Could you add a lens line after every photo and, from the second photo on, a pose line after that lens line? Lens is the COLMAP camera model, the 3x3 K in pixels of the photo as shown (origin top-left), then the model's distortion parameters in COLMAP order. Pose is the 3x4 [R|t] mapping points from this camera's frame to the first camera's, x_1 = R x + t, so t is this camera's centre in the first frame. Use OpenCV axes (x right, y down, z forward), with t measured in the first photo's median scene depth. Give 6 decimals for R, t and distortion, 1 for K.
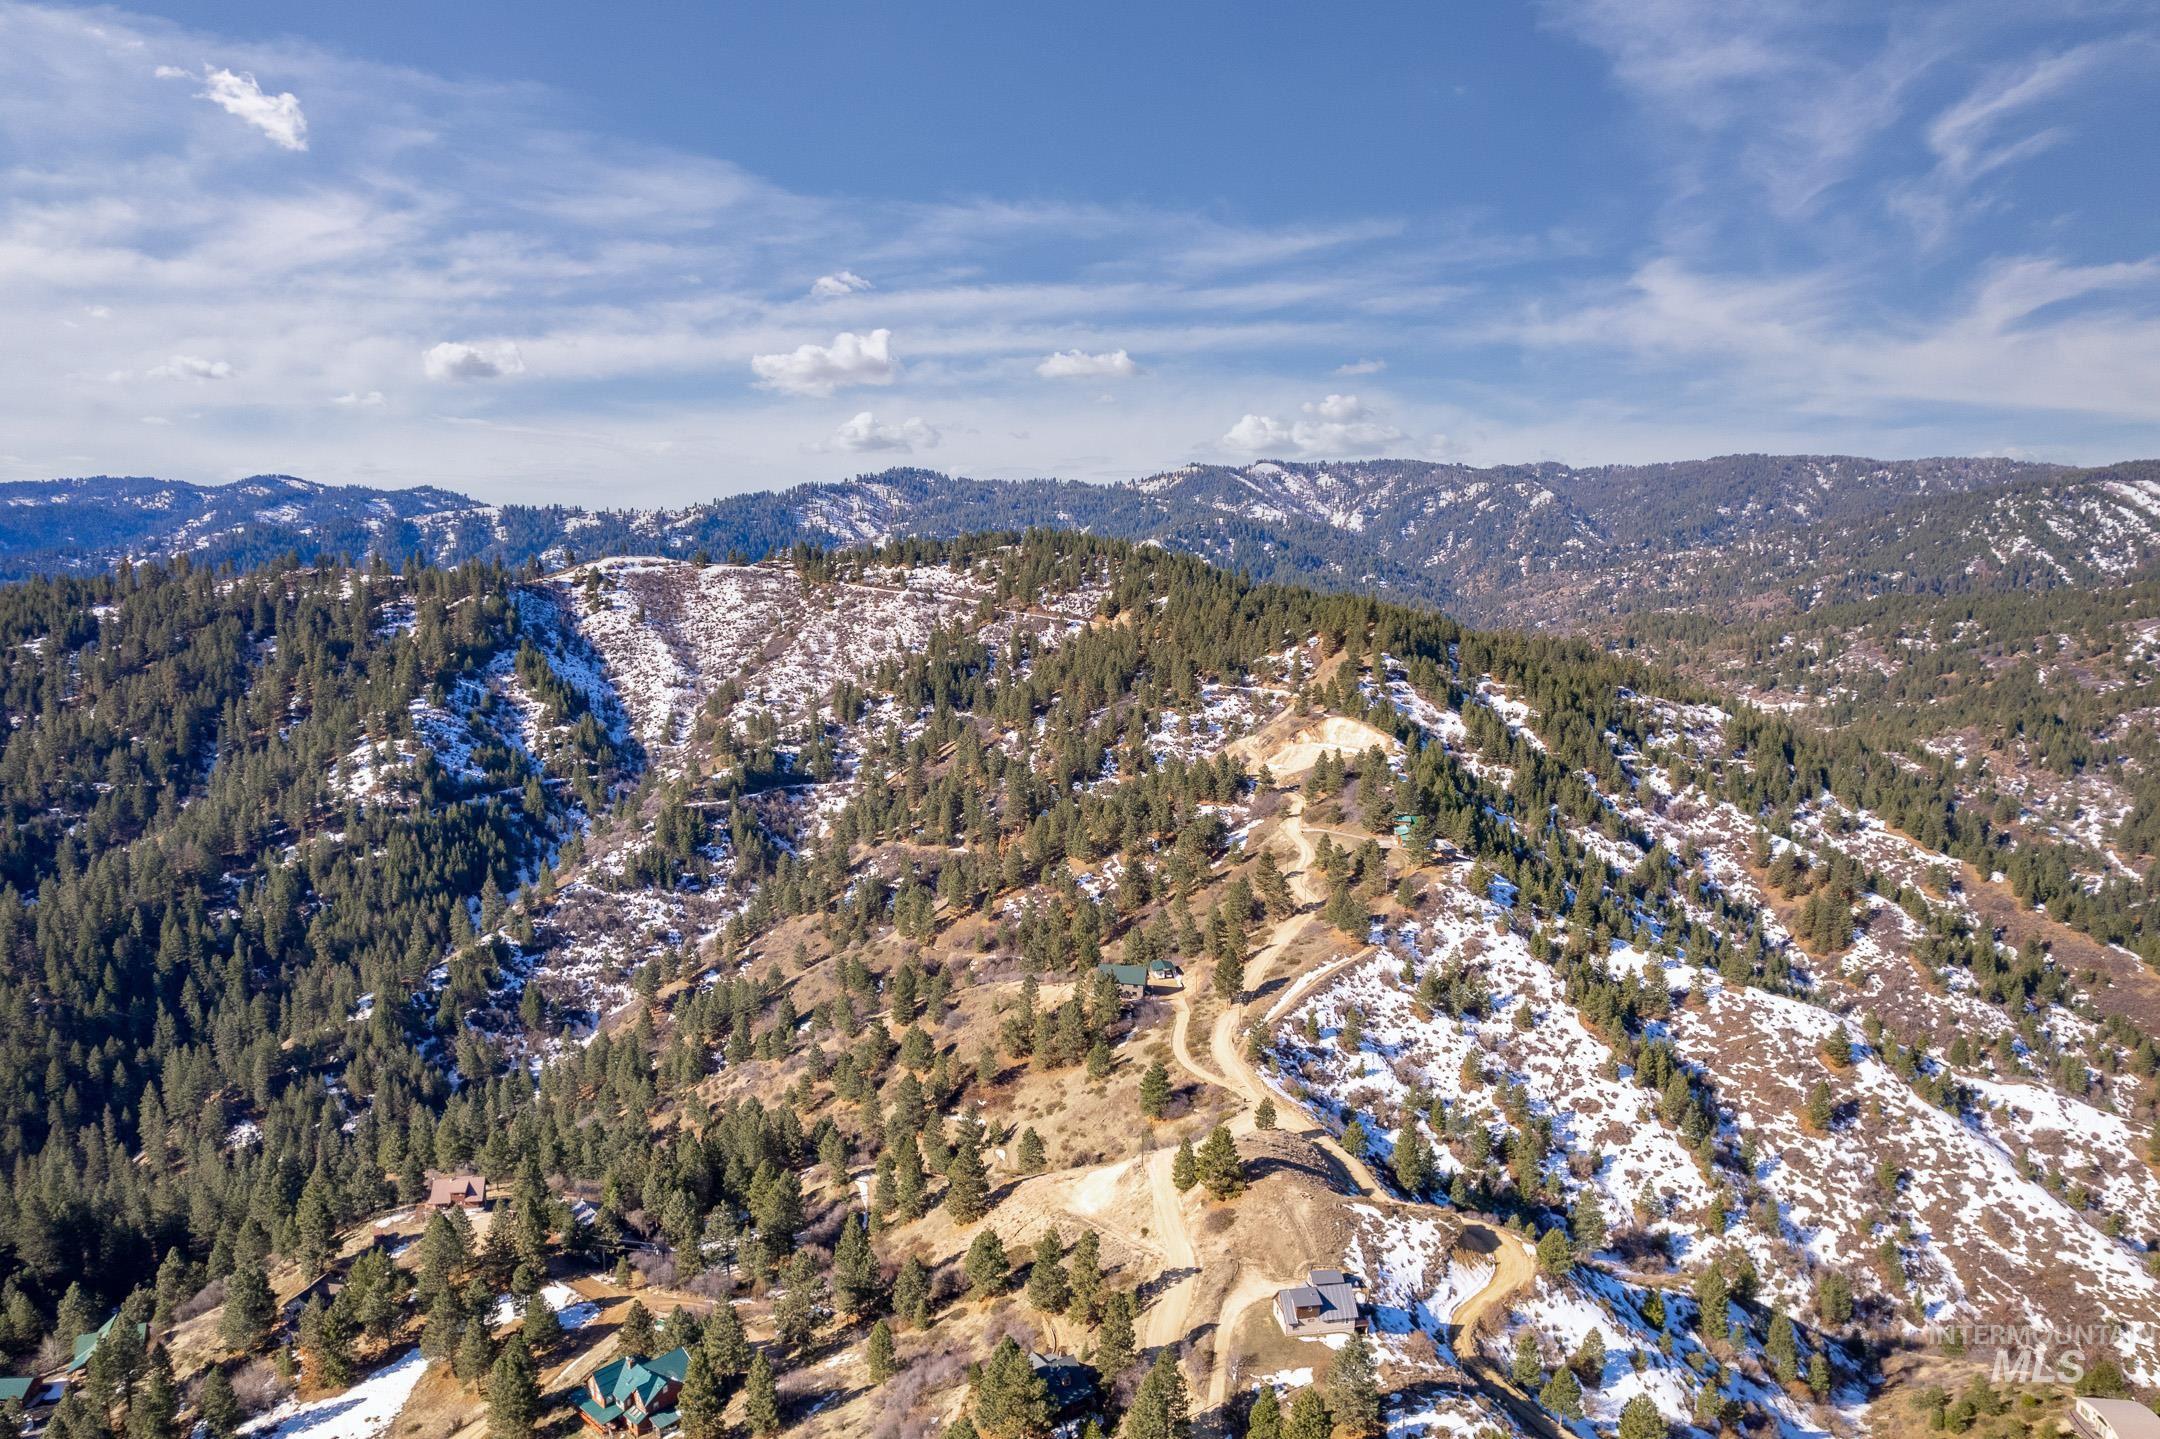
lens RADIAL K [[1381.9, 0, 1073.1], [0, 1381.9, 740.1], [0, 0, 1]] dist [-0.075456, 0.065254]
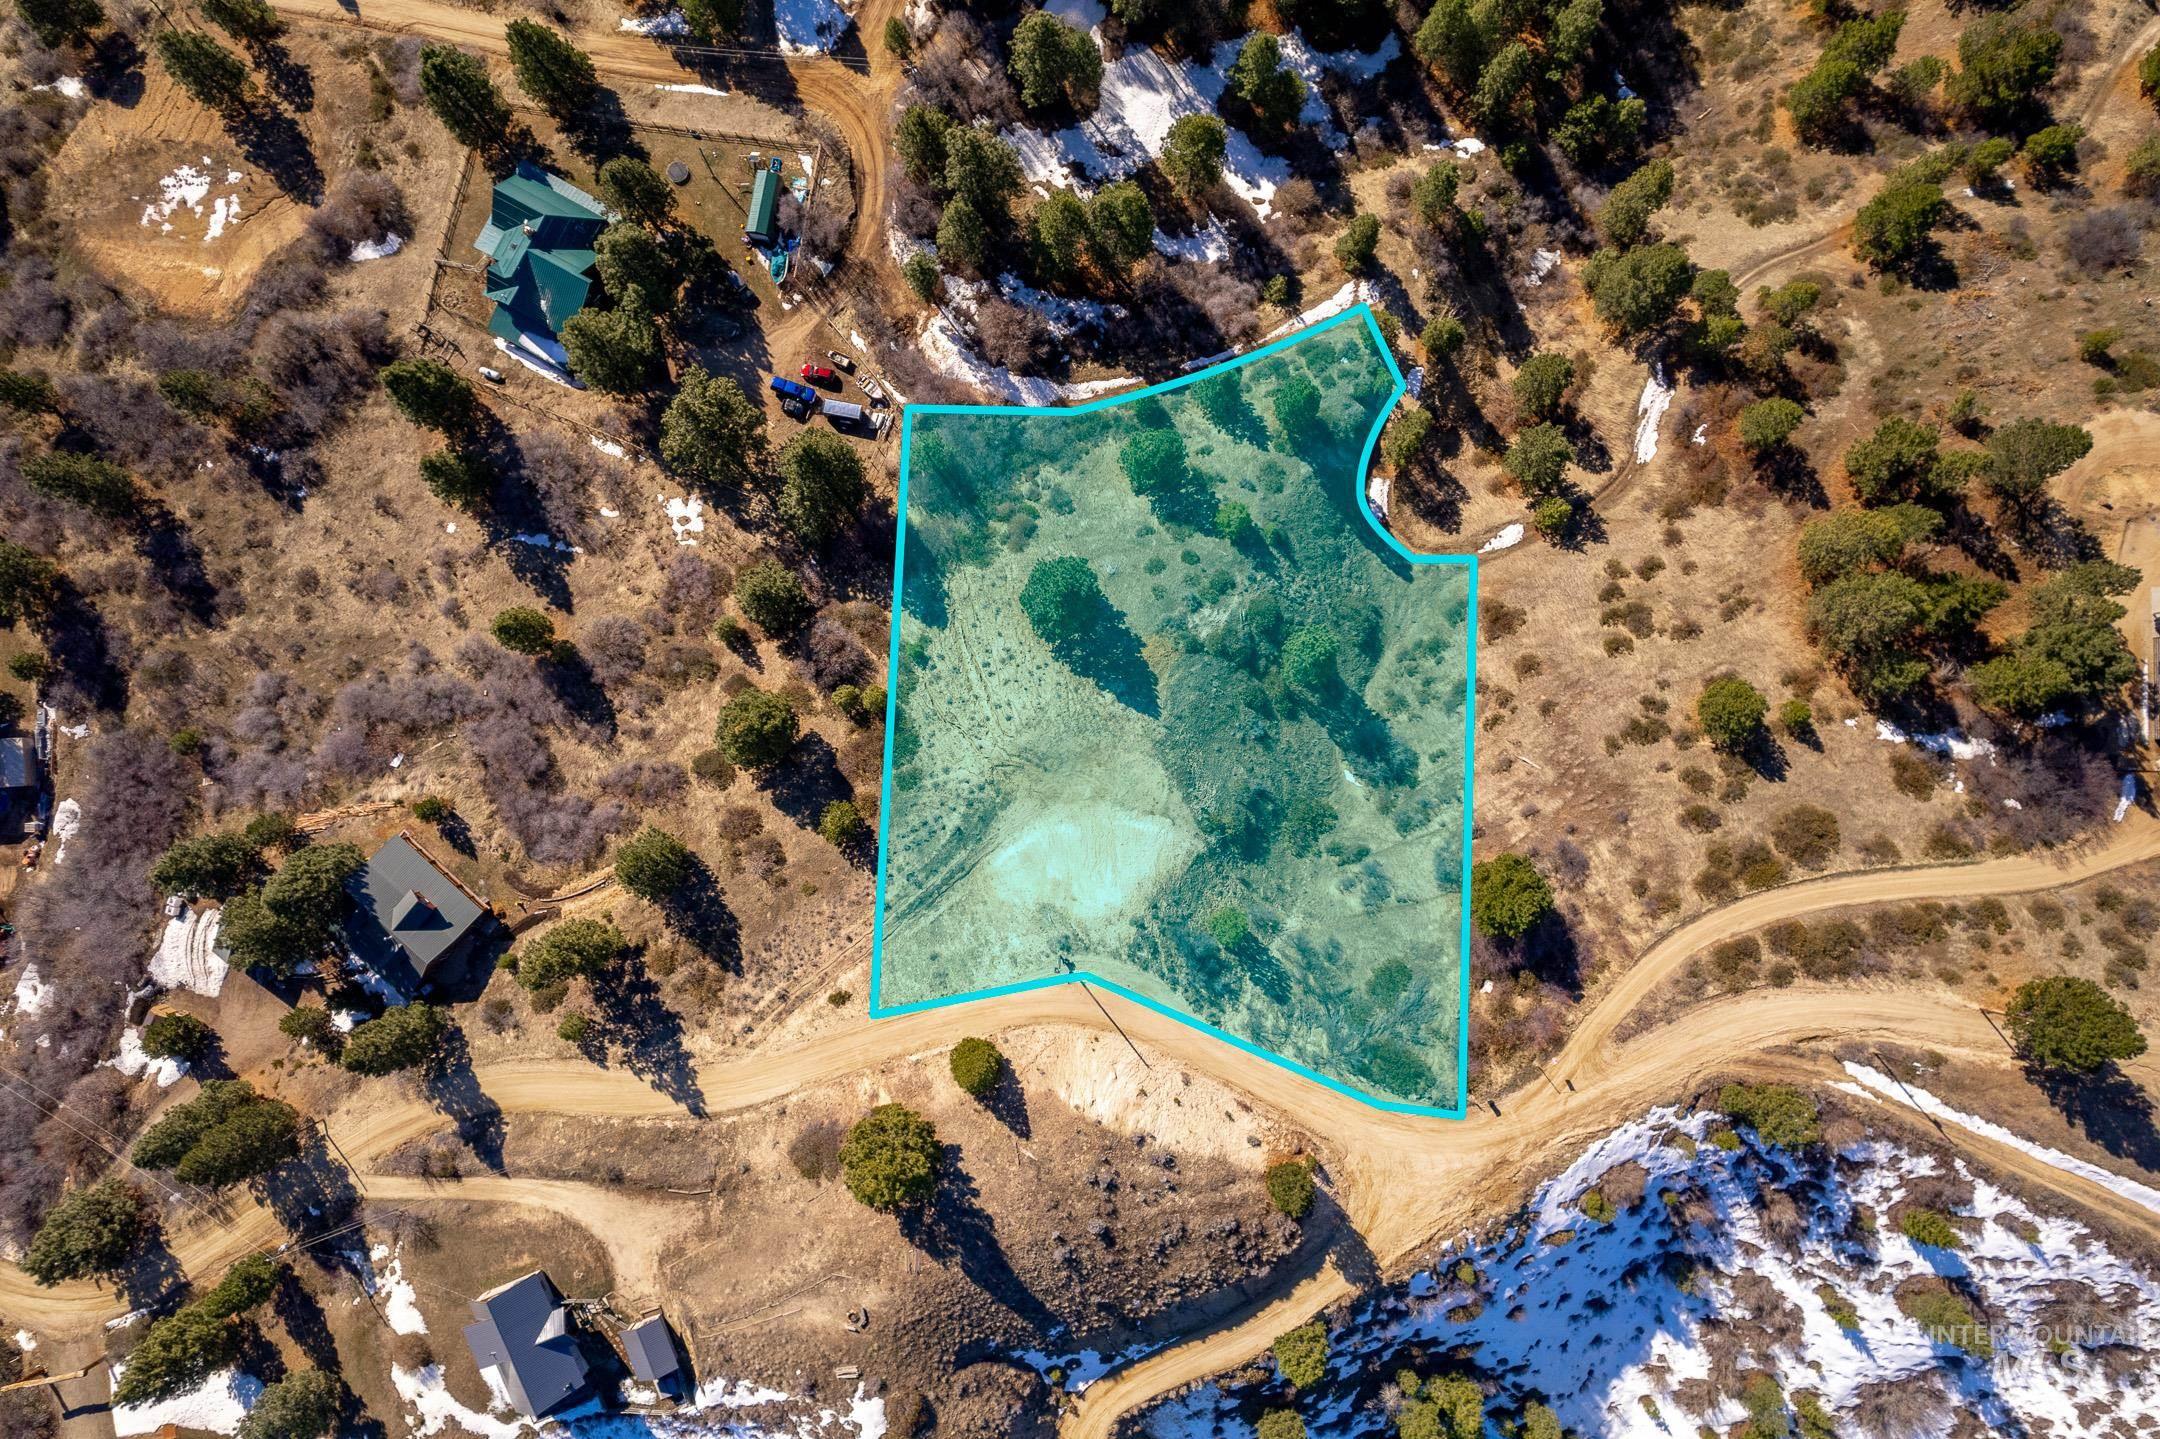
lens RADIAL K [[1381.9, 0, 1073.1], [0, 1381.9, 740.1], [0, 0, 1]] dist [-0.075456, 0.065254]
pose [[0.233827, 0.972269, 0.004318, -0.011715], [-0.139230, 0.029088, 0.989833, -0.081054], [0.962258, -0.232051, 0.142171, 0.418064]]
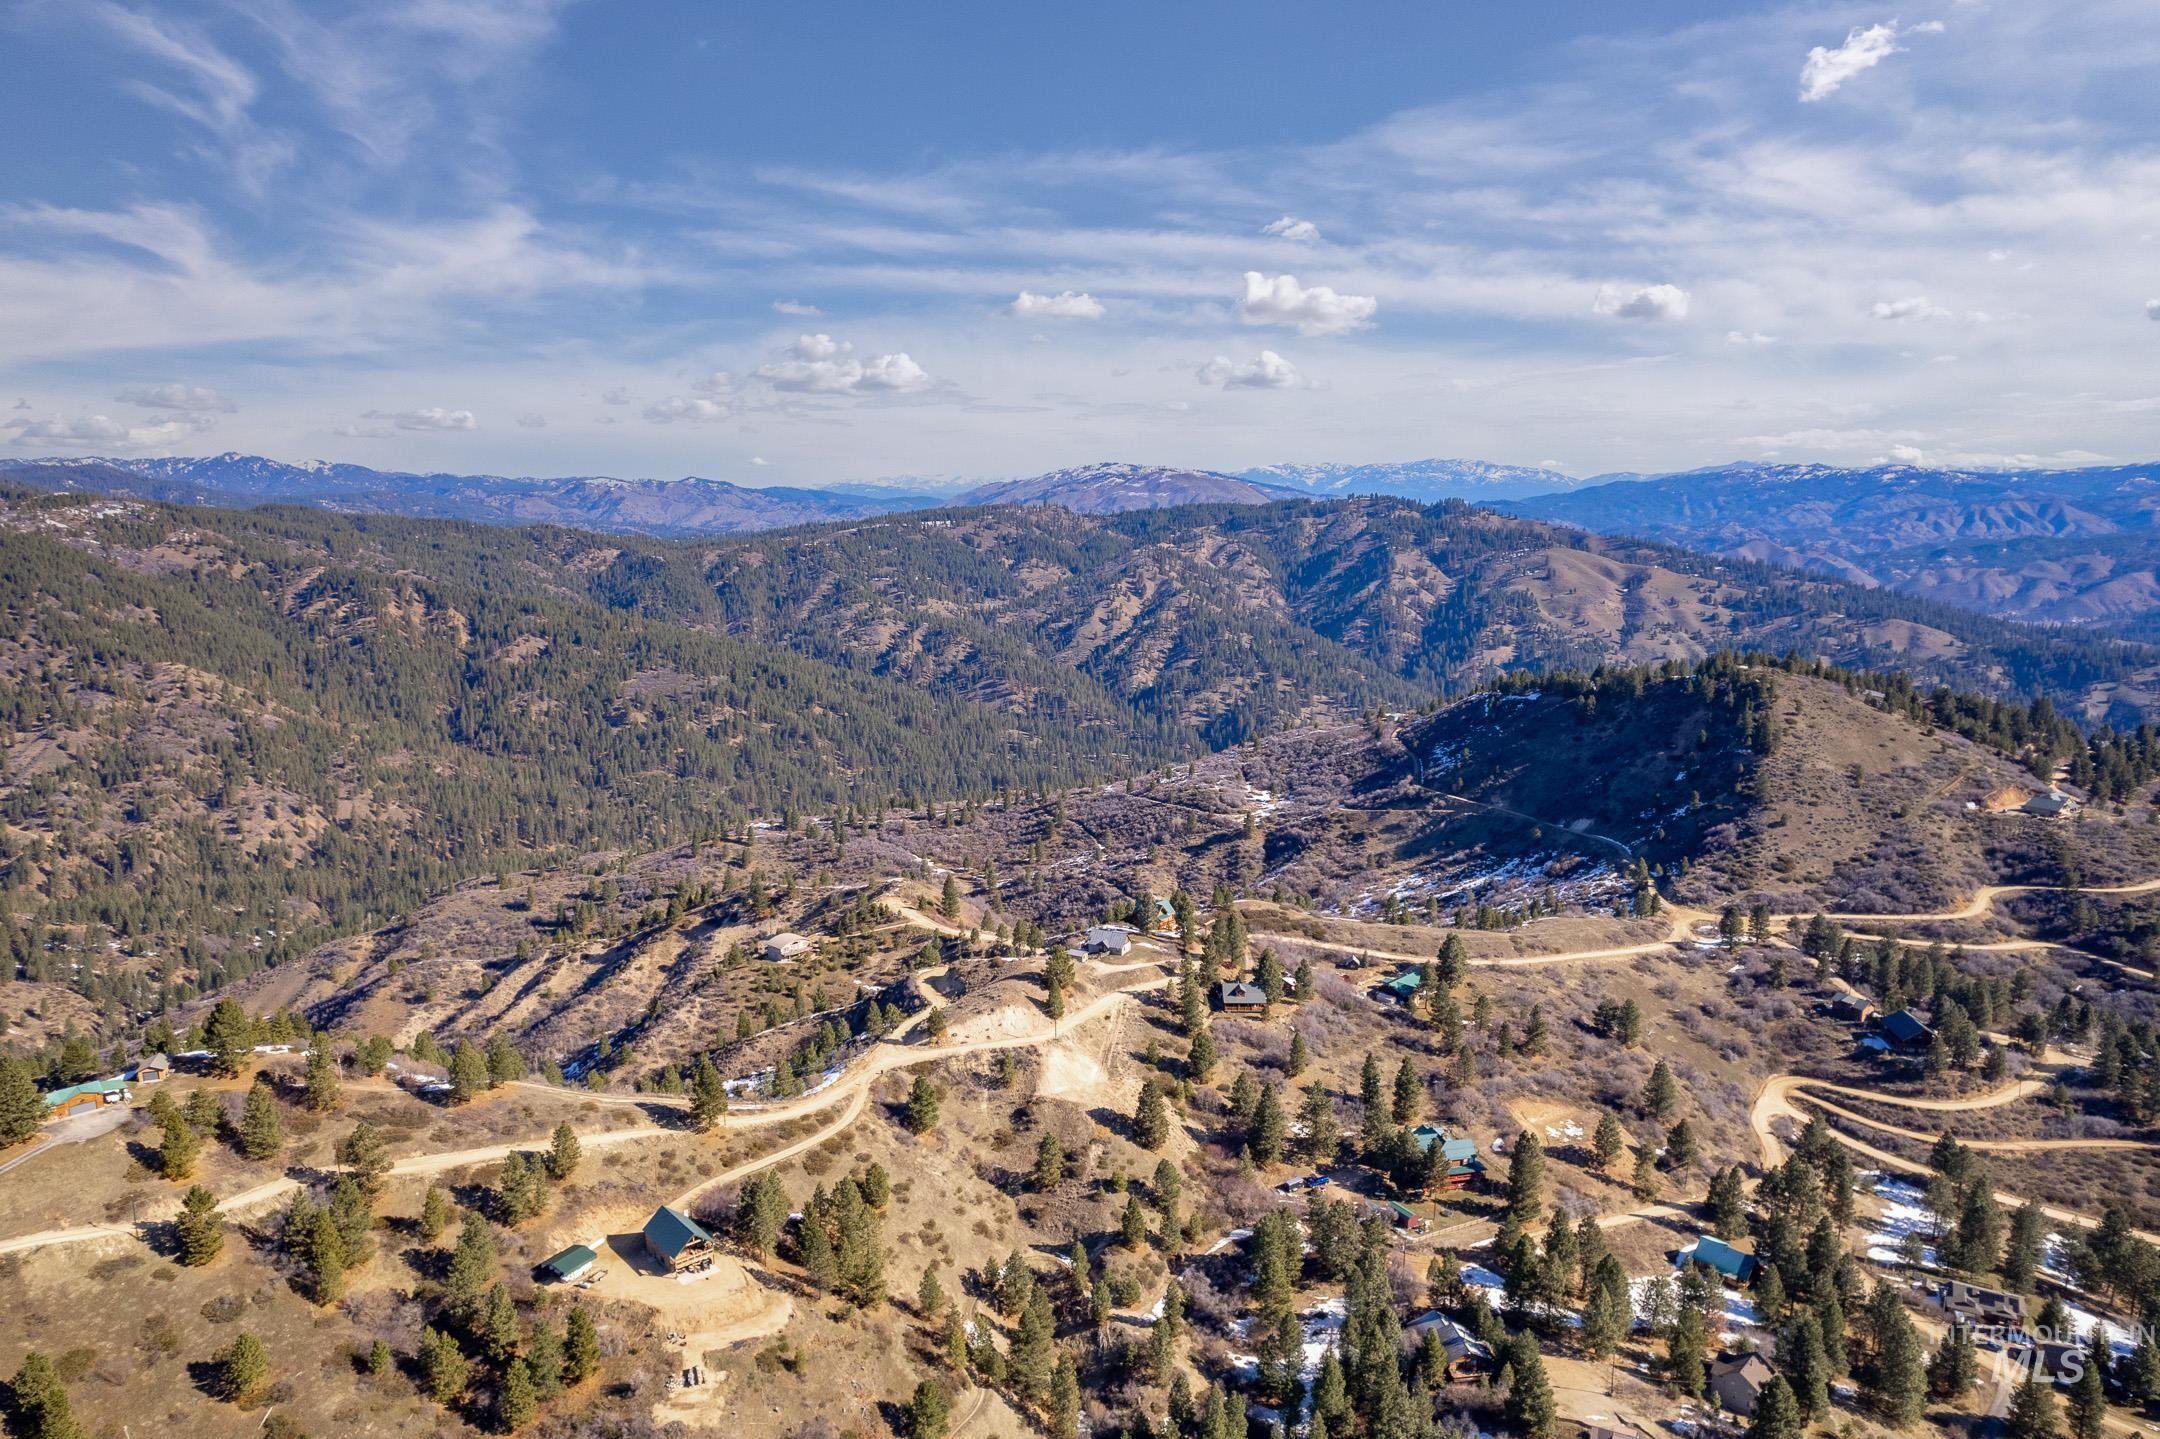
lens RADIAL K [[1381.9, 0, 1073.1], [0, 1381.9, 740.1], [0, 0, 1]] dist [-0.075456, 0.065254]
pose [[-0.805941, -0.106771, 0.582288, -0.306503], [0.087743, 0.951193, 0.295860, -0.152155], [-0.585458, 0.289538, -0.757237, 0.836142]]
